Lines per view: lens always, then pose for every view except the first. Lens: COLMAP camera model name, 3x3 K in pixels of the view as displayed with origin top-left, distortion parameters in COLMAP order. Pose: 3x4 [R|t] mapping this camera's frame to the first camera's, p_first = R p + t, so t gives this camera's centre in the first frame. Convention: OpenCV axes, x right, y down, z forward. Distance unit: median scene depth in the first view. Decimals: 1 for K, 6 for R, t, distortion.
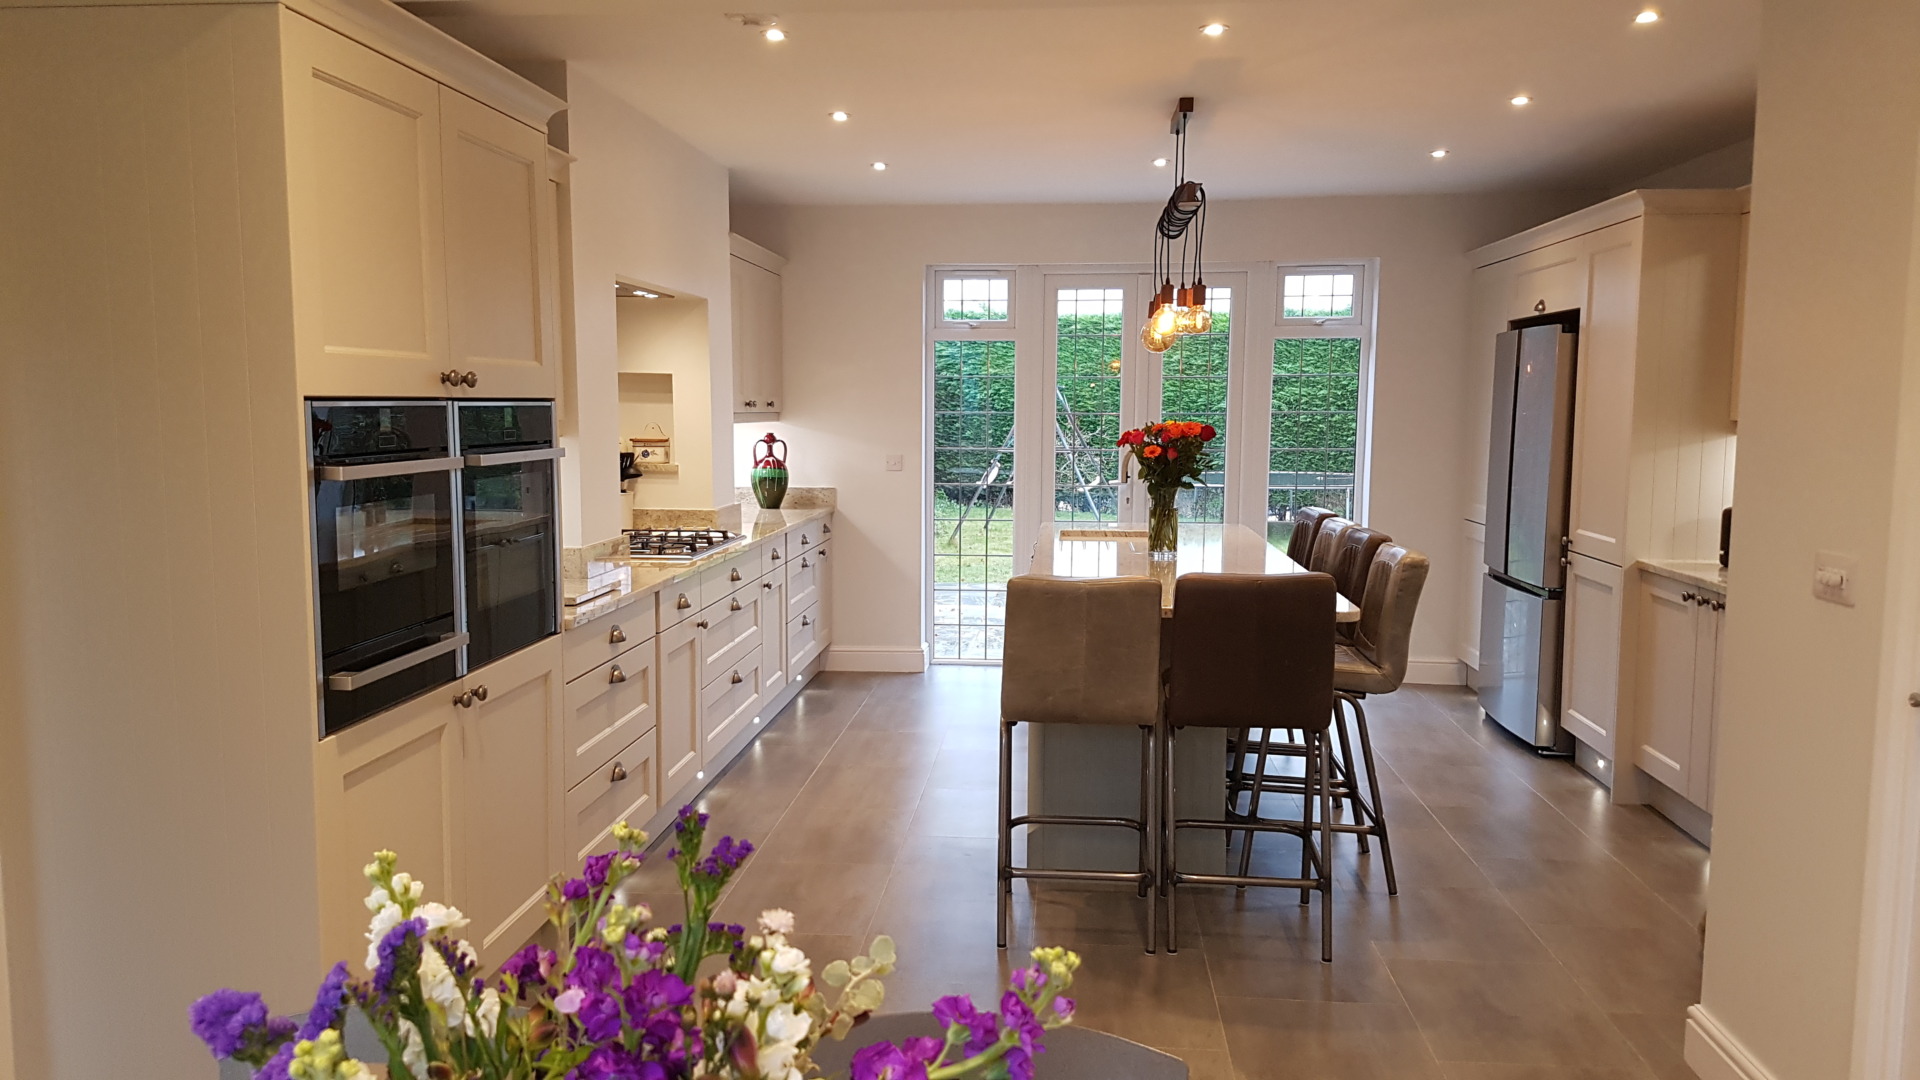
lens RADIAL K [[1447.1, 0, 963.3], [0, 1447.1, 552.8], [0, 0, 1]] dist [0.242359, -0.451243]
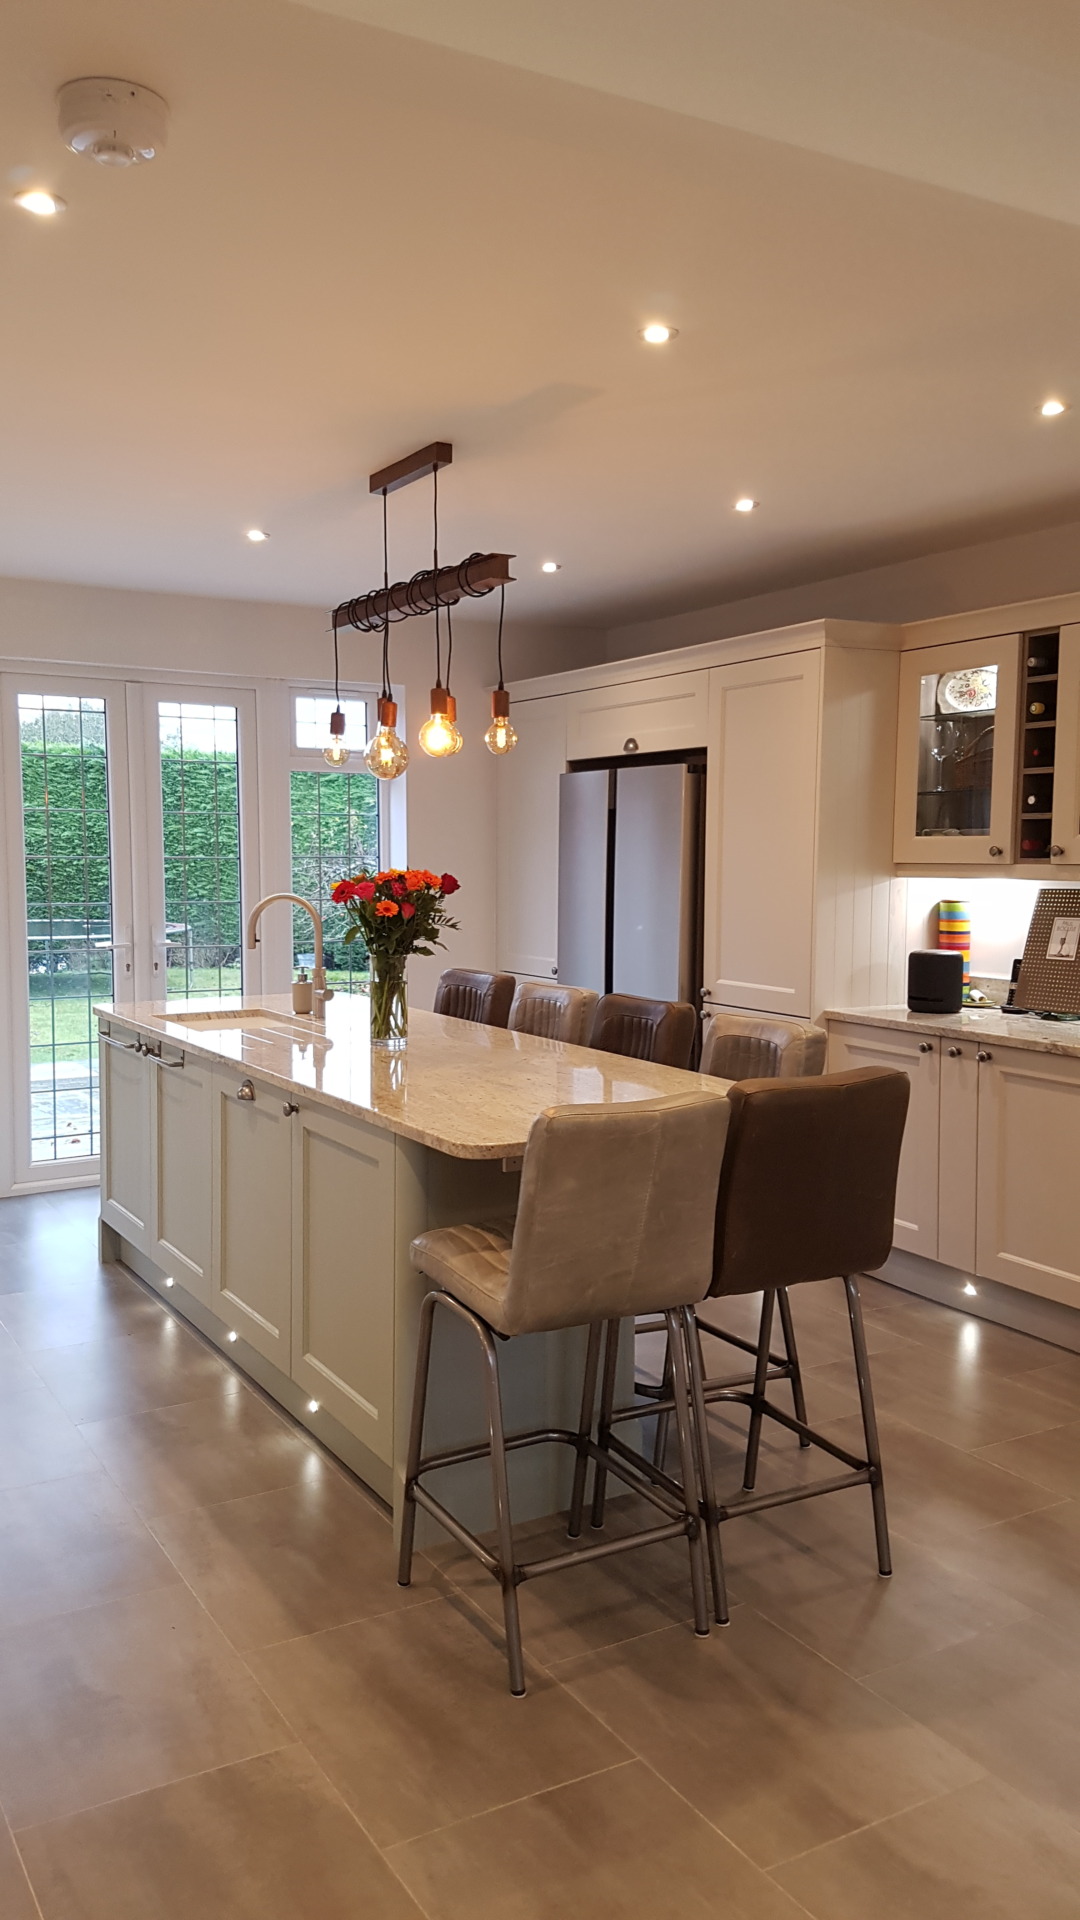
lens RADIAL K [[1446.1, 0, 496.3], [0, 1446.1, 965.9], [0, 0, 1]] dist [0.246465, -0.476819]
pose [[0.829800, -0.048652, 0.555935, -0.241409], [0.059534, 0.998225, -0.001503, -0.034651], [-0.554876, 0.034344, 0.831224, 0.335820]]
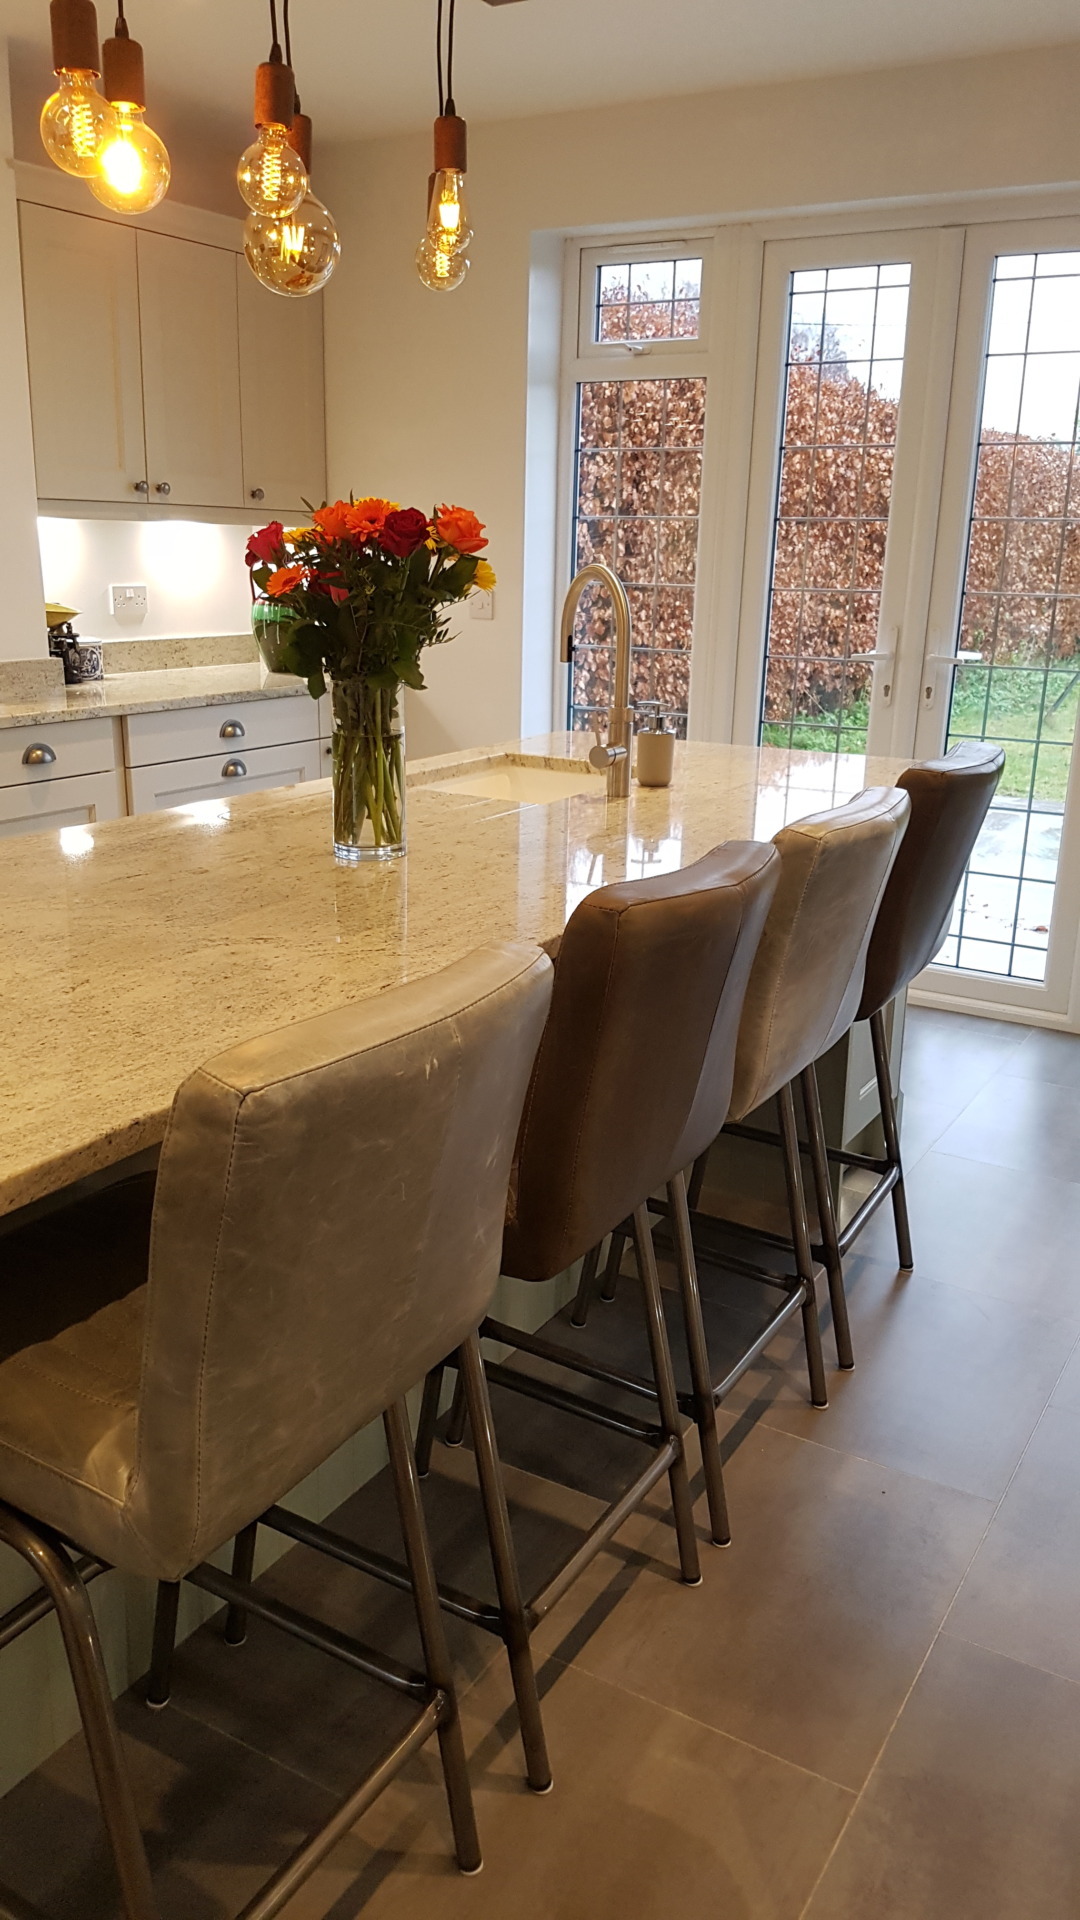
lens RADIAL K [[1447.1, 0, 486.1], [0, 1447.1, 961.5], [0, 0, 1]] dist [0.242359, -0.451243]
pose [[0.888379, 0.140956, -0.436937, 0.345799], [-0.065503, 0.980881, 0.183252, -0.043417], [0.454414, -0.134177, 0.880627, 0.660509]]
